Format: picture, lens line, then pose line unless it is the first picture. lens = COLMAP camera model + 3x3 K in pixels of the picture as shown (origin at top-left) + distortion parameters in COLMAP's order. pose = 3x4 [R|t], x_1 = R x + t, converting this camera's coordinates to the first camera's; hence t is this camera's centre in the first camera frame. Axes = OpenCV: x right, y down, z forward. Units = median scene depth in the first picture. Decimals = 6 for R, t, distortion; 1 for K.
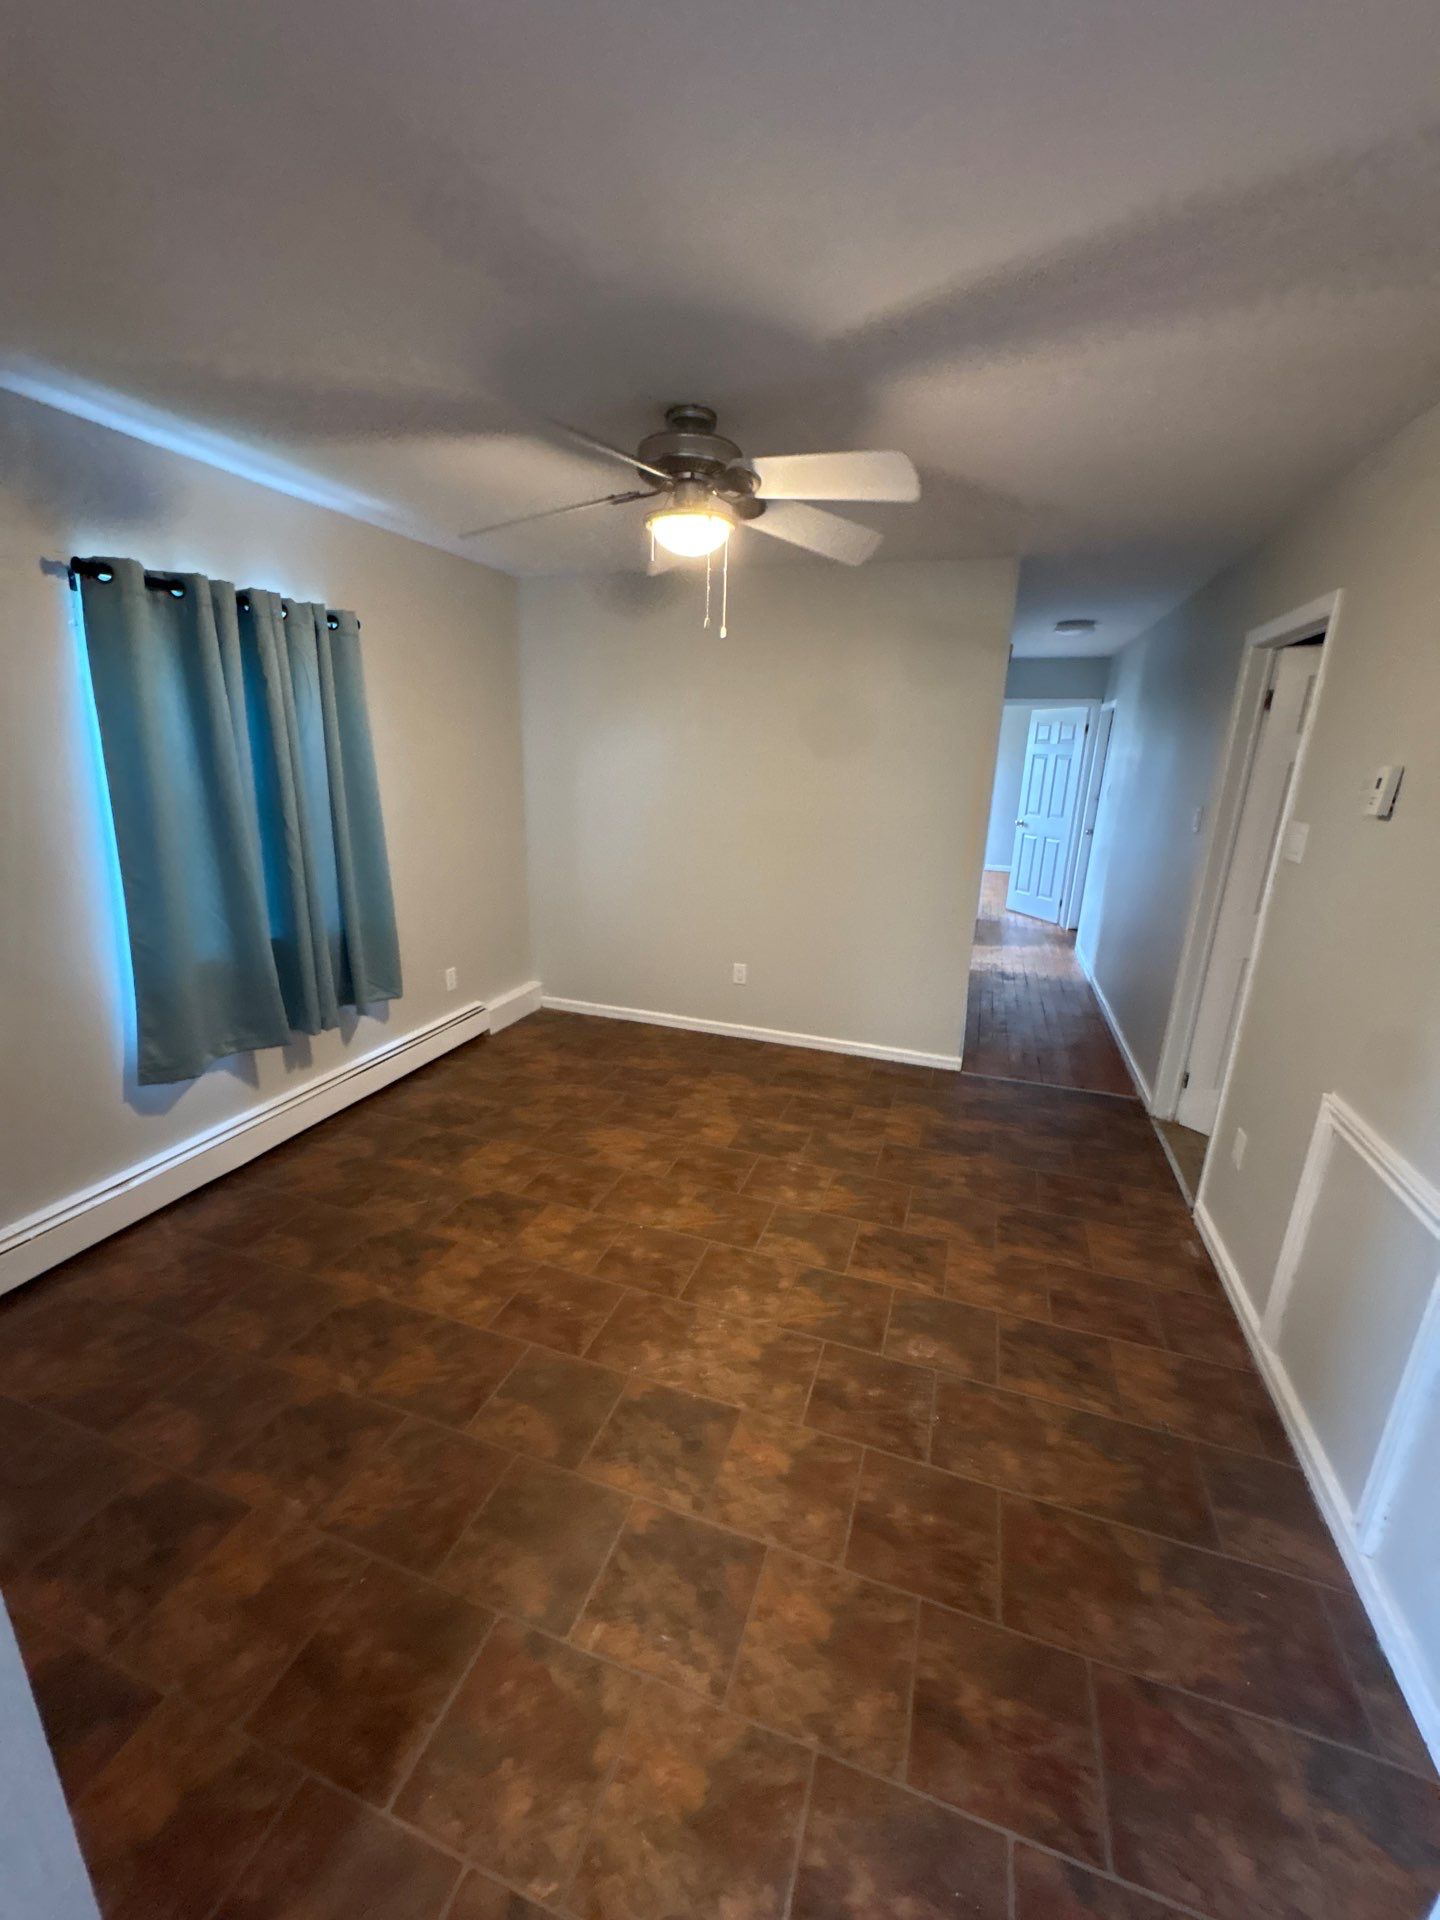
lens RADIAL K [[766.8, 0, 728.0], [0, 766.8, 964.2], [0, 0, 1]] dist [0.002040, -0.000230]
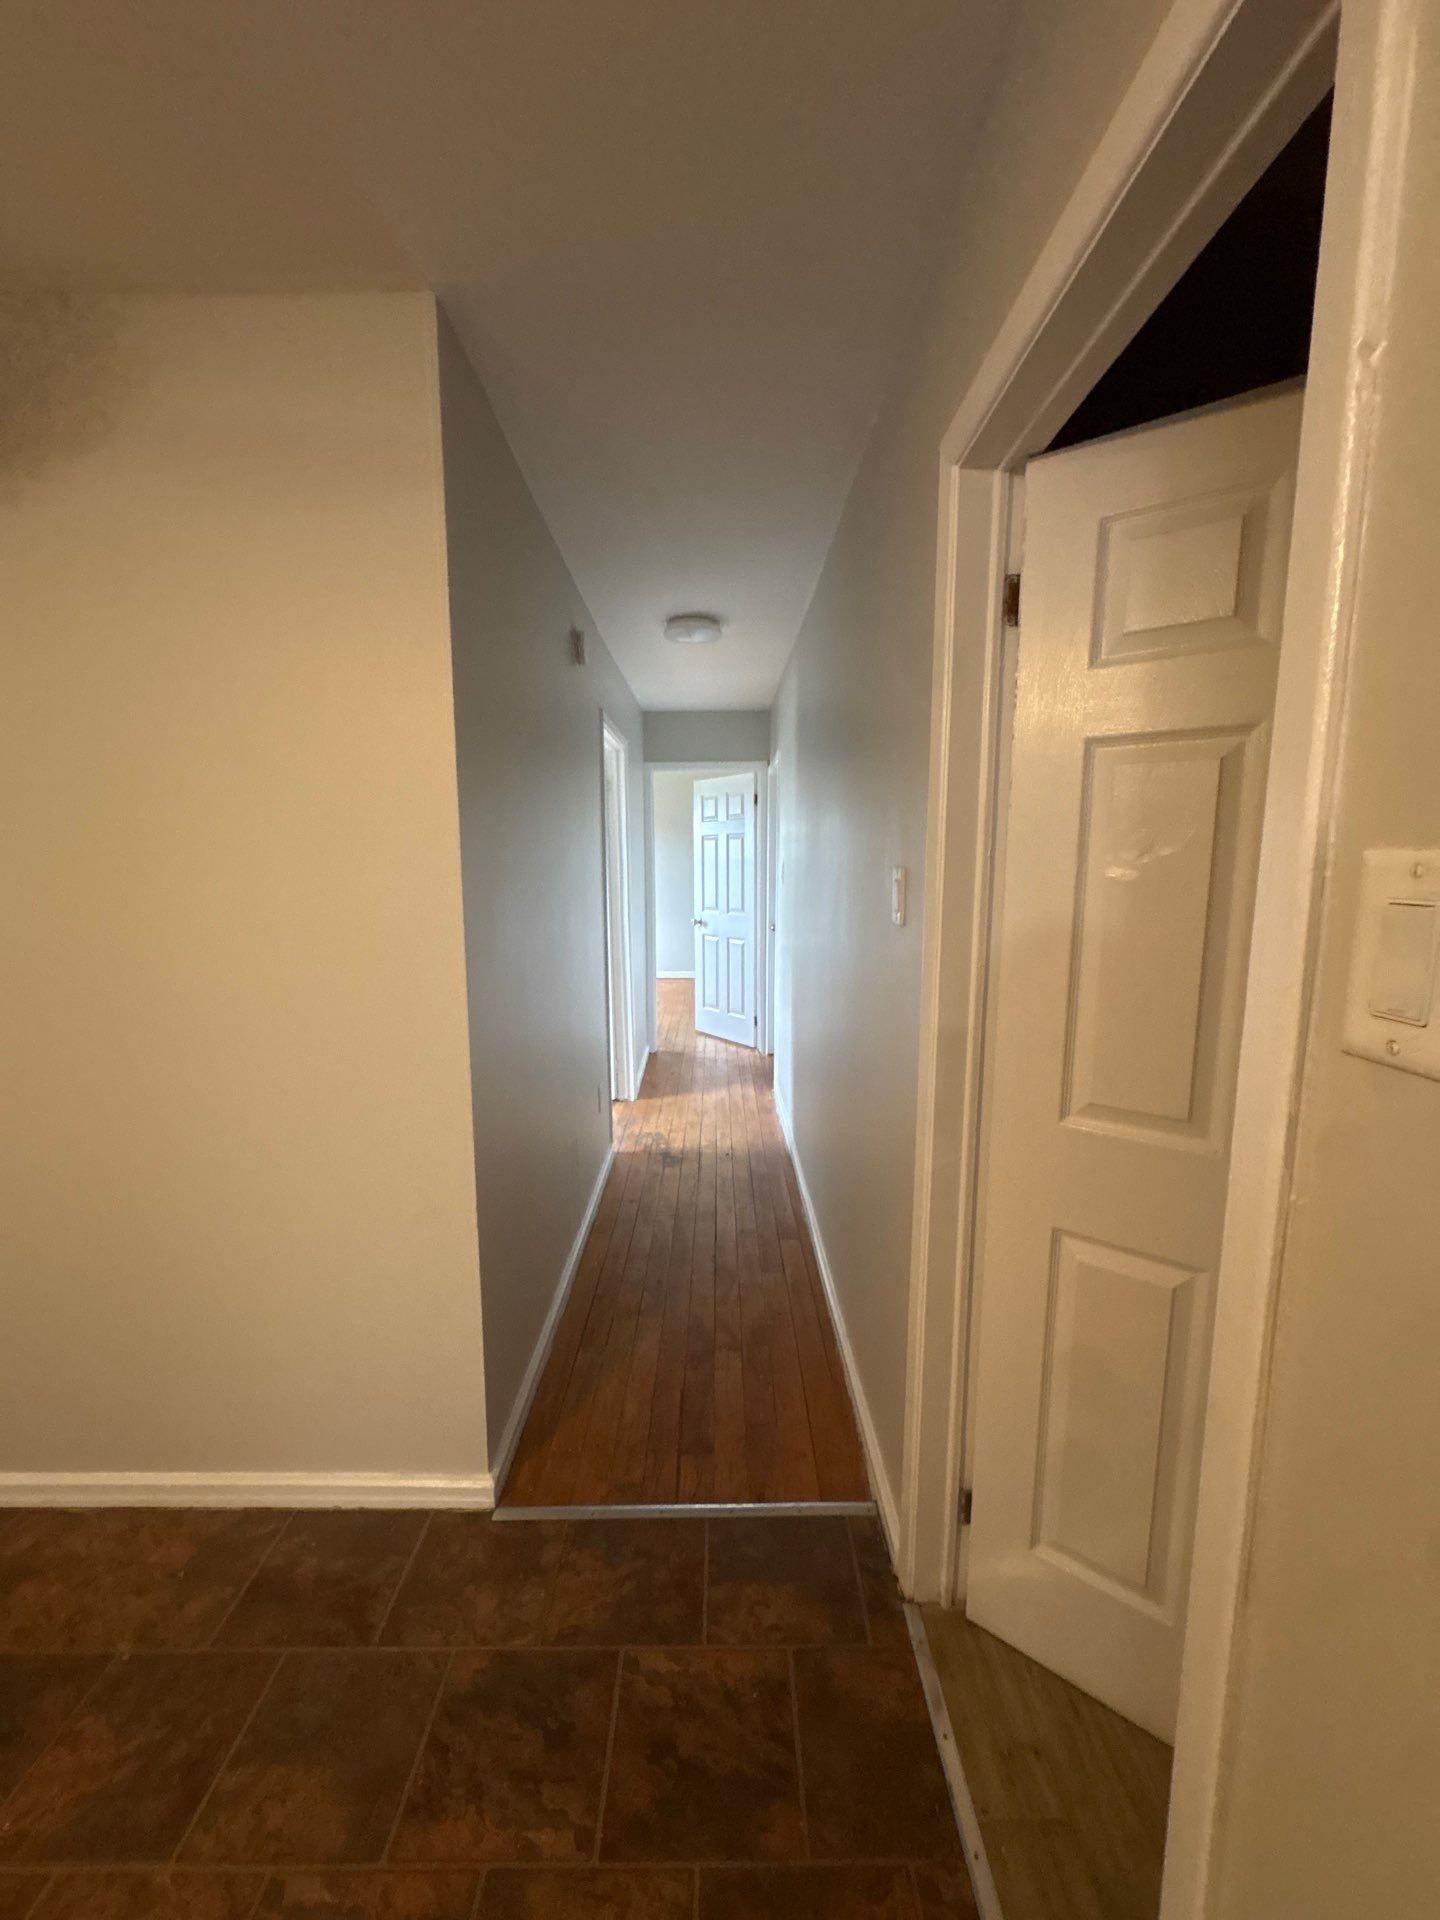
lens RADIAL K [[766.8, 0, 715.0], [0, 766.8, 962.9], [0, 0, 1]] dist [0.002040, -0.000230]
pose [[0.950527, -0.076387, 0.301104, 0.192429], [0.117031, 0.985934, -0.119323, -0.057370], [-0.287754, 0.148659, 0.946096, 0.317075]]
